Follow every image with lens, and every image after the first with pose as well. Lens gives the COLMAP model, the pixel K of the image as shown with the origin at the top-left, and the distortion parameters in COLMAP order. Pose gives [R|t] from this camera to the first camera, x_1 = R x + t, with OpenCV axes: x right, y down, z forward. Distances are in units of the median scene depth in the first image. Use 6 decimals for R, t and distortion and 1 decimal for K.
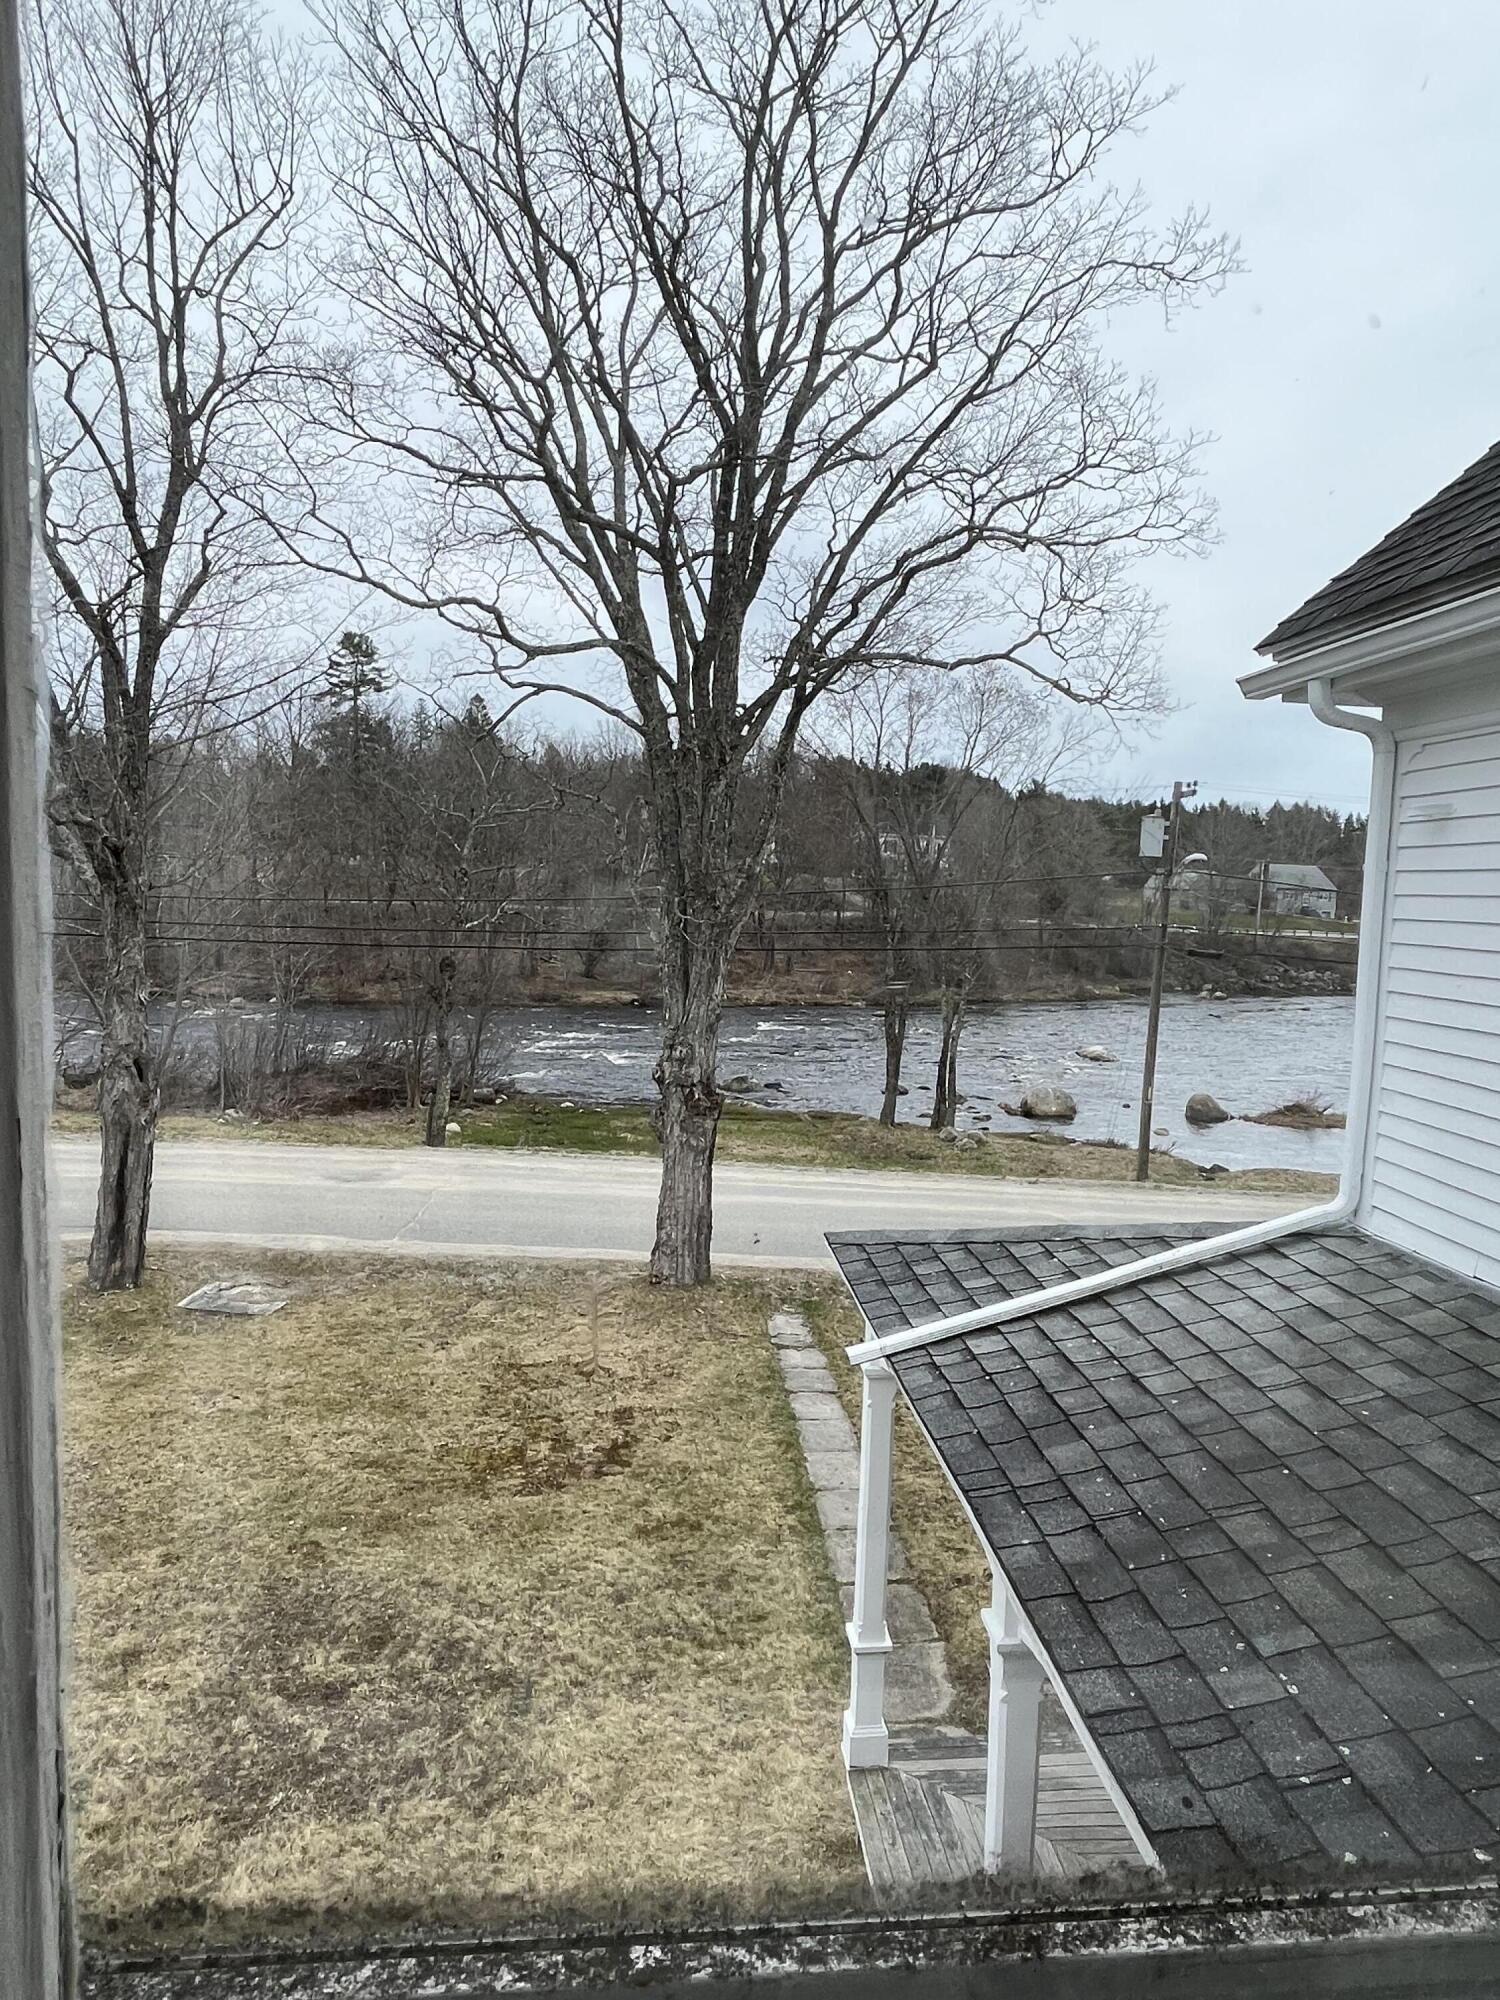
lens RADIAL K [[1237.6, 0, 749.9], [0, 1237.6, 1007.2], [0, 0, 1]] dist [0.009013, -0.000830]
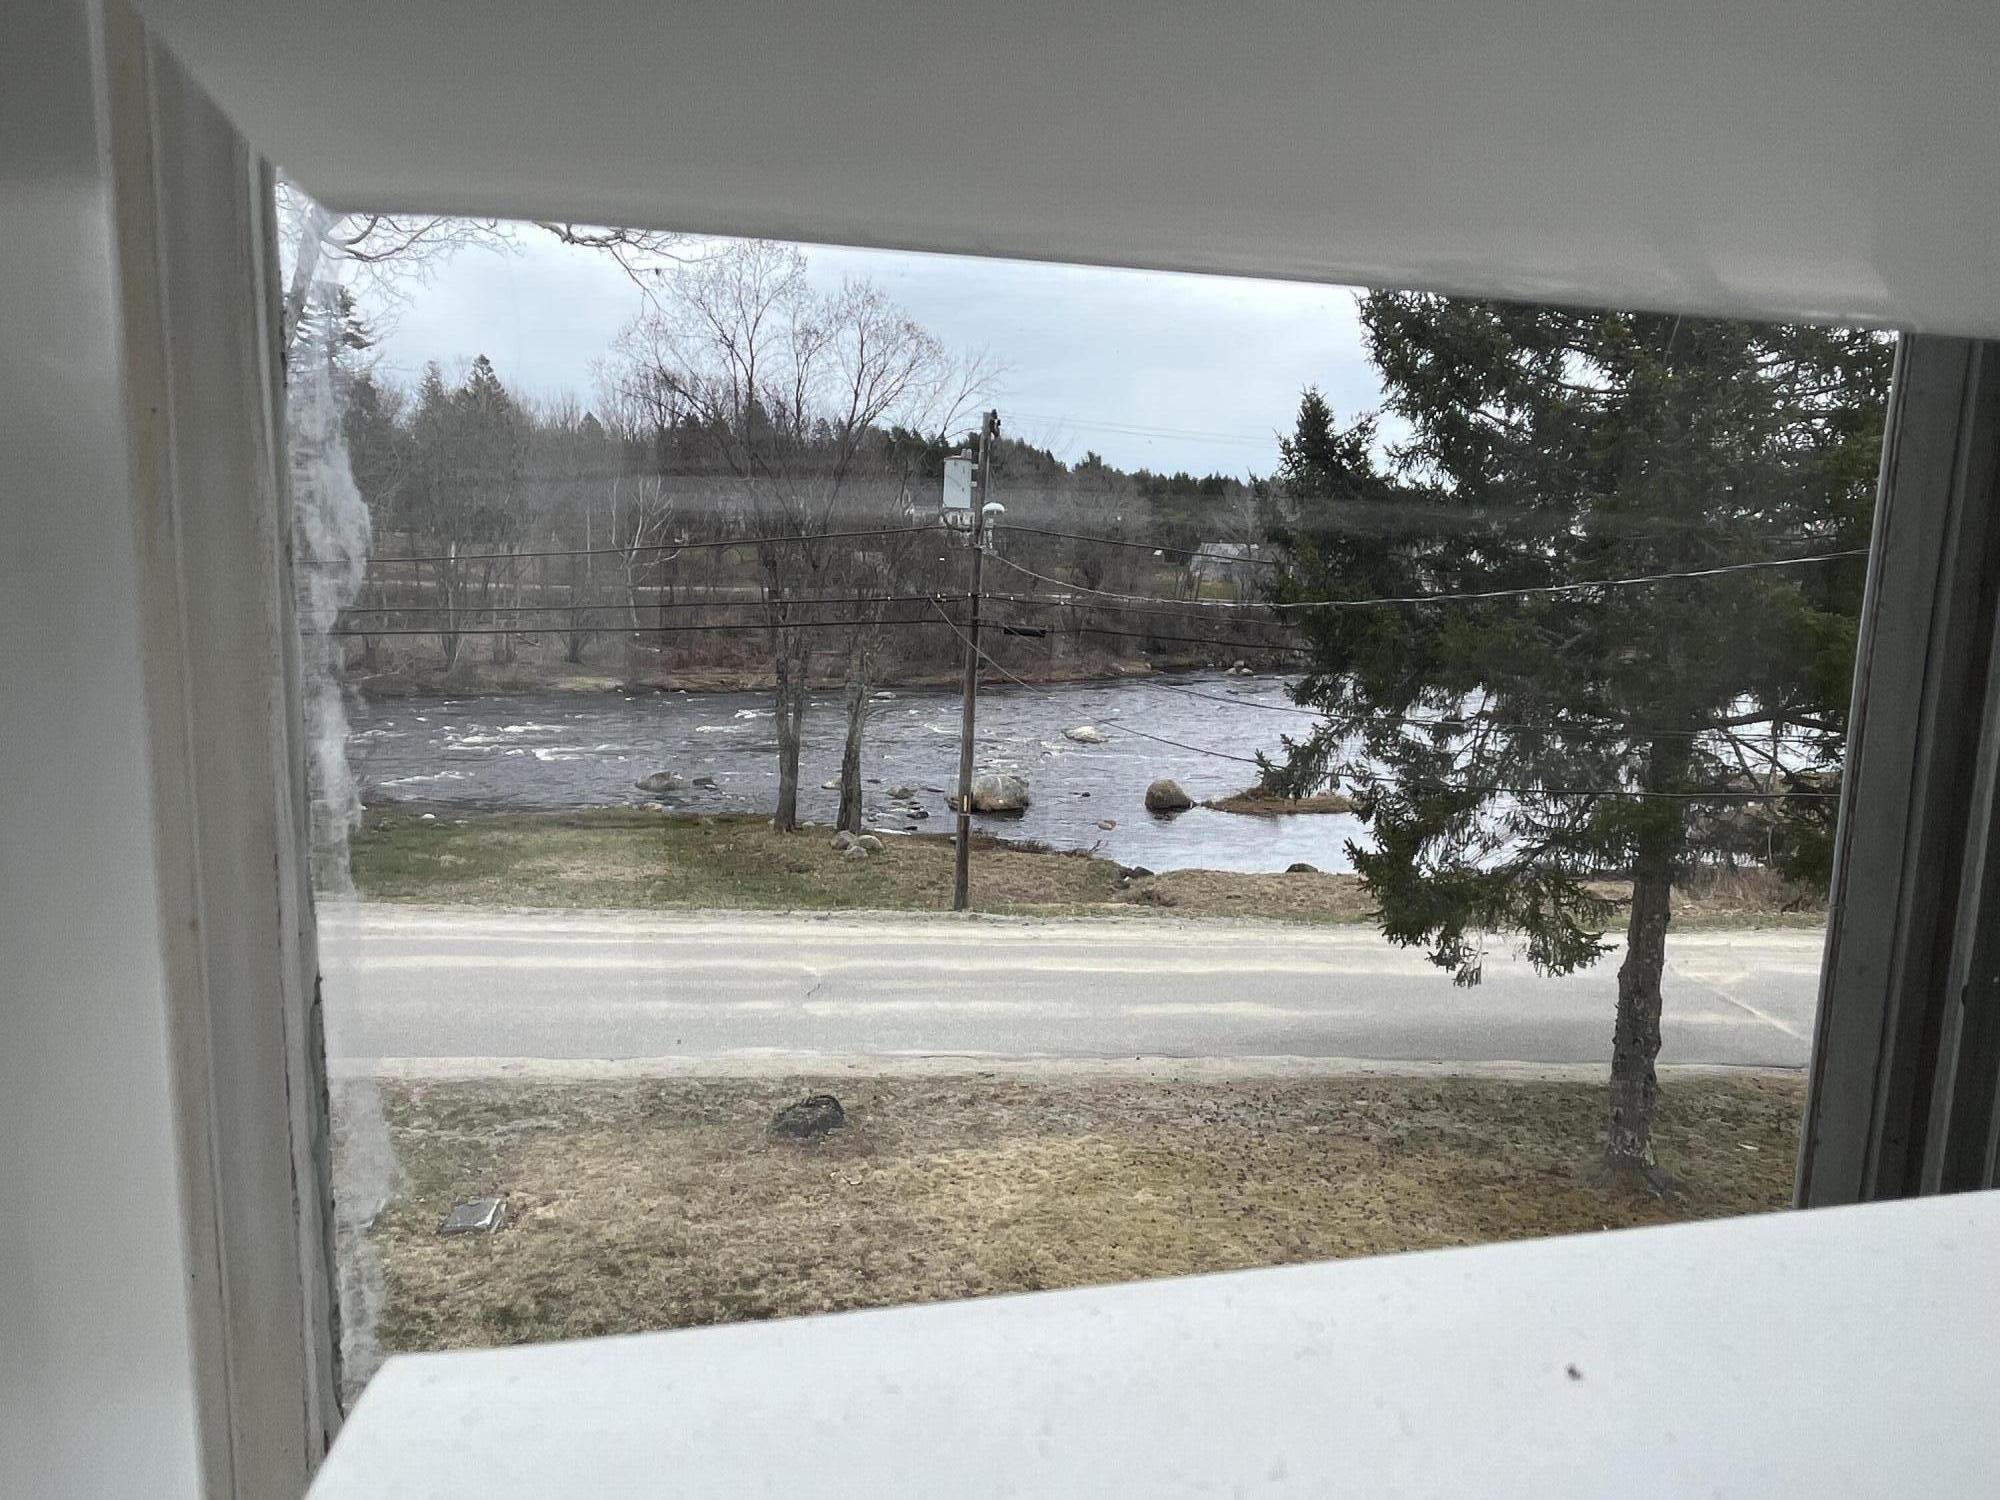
lens RADIAL K [[1237.6, 0, 982.2], [0, 1237.6, 754.0], [0, 0, 1]] dist [0.009013, -0.000830]
pose [[0.992837, -0.024730, 0.116889, 0.120808], [0.018307, 0.998279, 0.055707, -0.003879], [-0.118065, -0.053168, 0.991581, 0.097562]]
